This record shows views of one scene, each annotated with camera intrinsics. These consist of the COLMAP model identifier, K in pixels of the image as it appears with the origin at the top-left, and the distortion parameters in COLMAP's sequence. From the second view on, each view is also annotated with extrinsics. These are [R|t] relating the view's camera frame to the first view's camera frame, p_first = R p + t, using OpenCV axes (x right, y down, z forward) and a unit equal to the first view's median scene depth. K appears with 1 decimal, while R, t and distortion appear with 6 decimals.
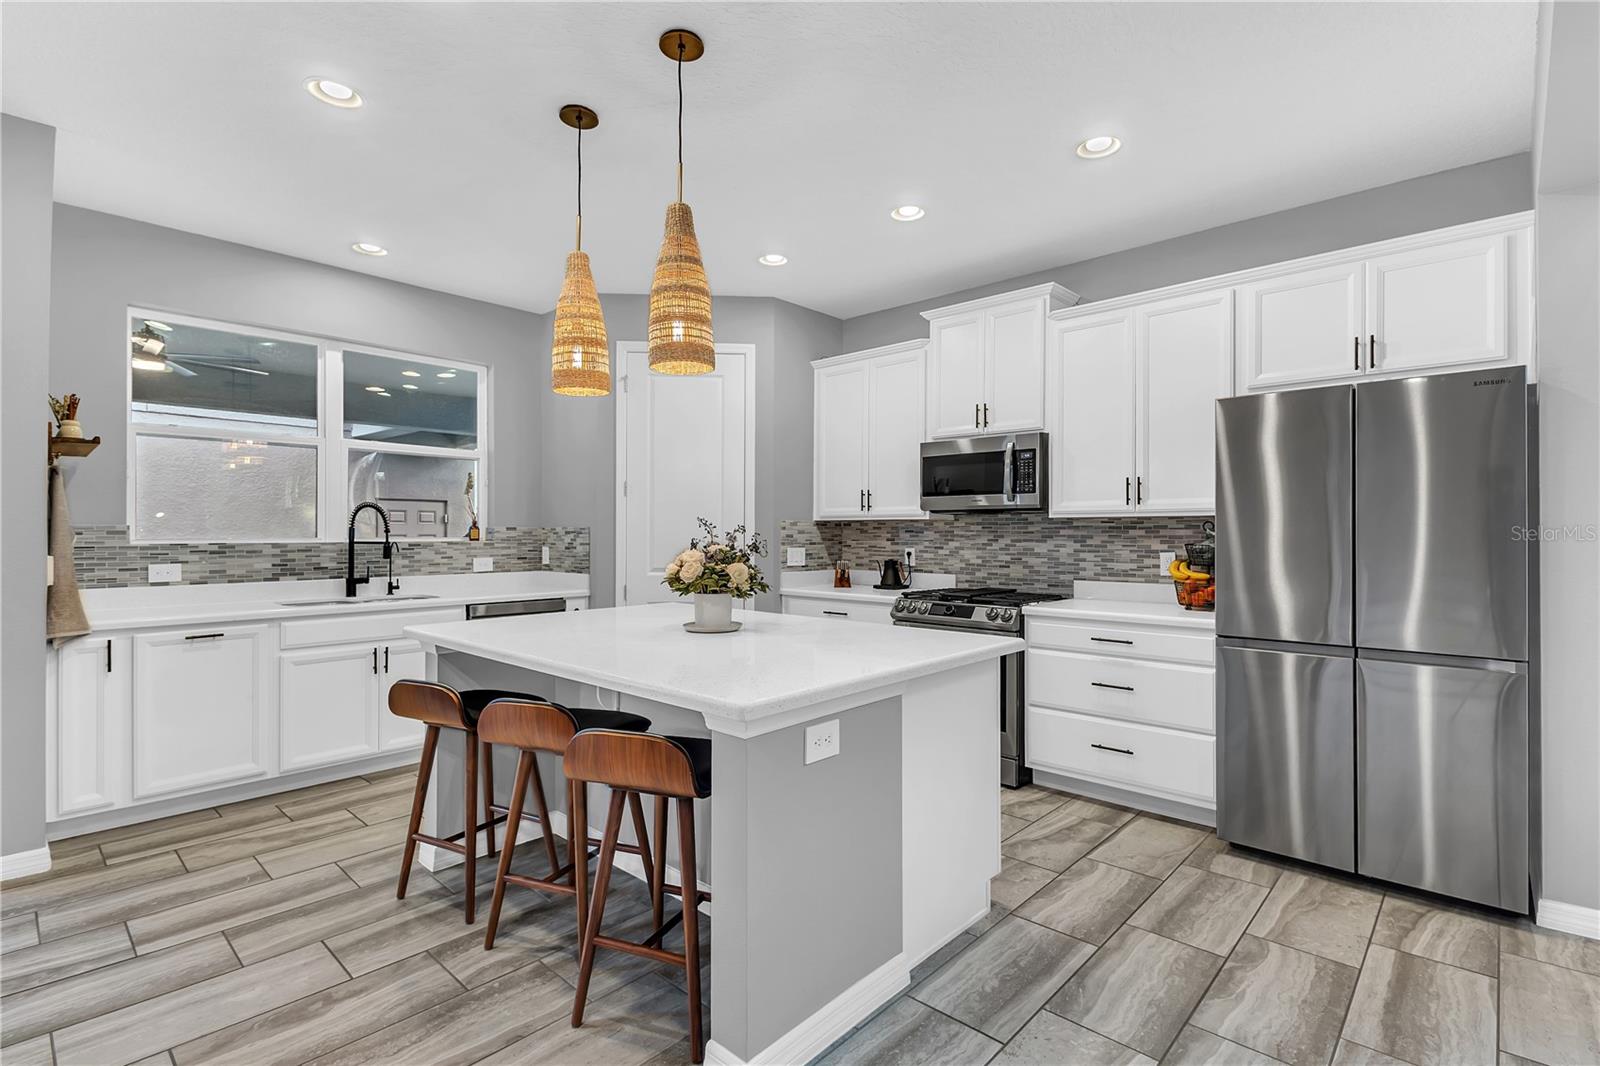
lens RADIAL K [[751.6, 0, 804.4], [0, 751.6, 531.8], [0, 0, 1]] dist [0.026623, -0.017062]
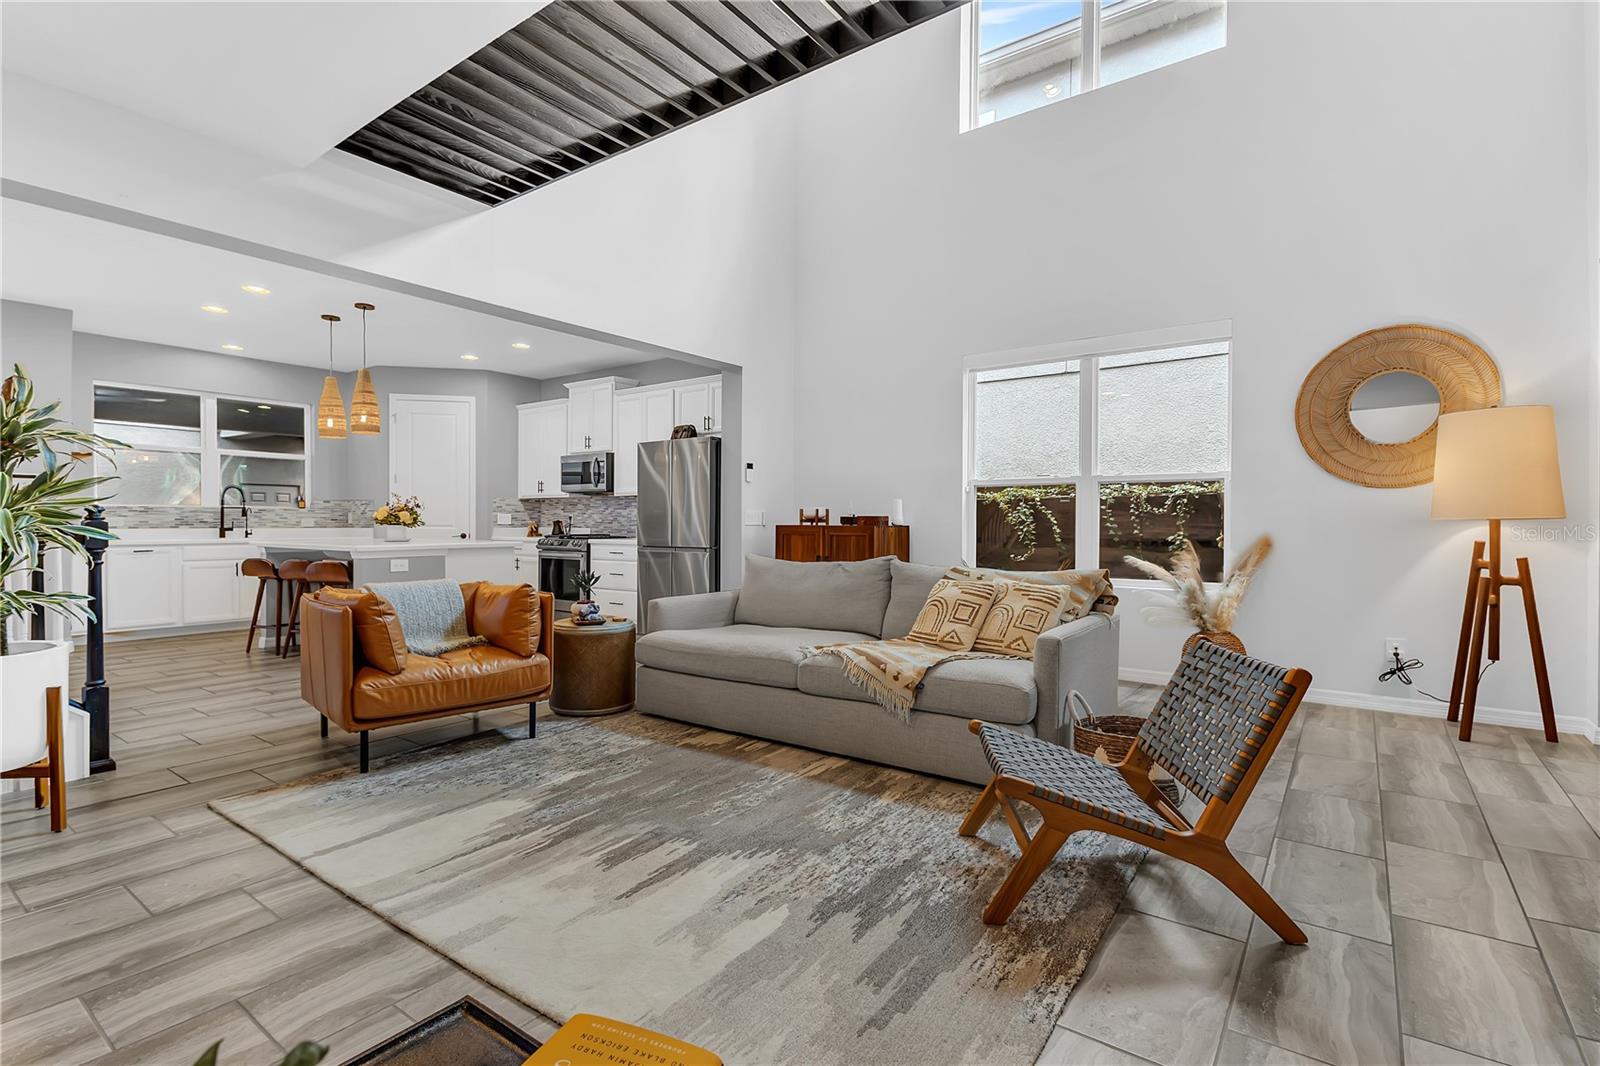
lens RADIAL K [[752.4, 0, 806.7], [0, 752.4, 525.0], [0, 0, 1]] dist [0.036682, -0.021372]
pose [[0.993191, 0.001925, 0.116478, 0.560290], [-0.002404, 0.999989, 0.003975, 0.045129], [-0.116469, -0.004228, 0.993185, -0.947636]]
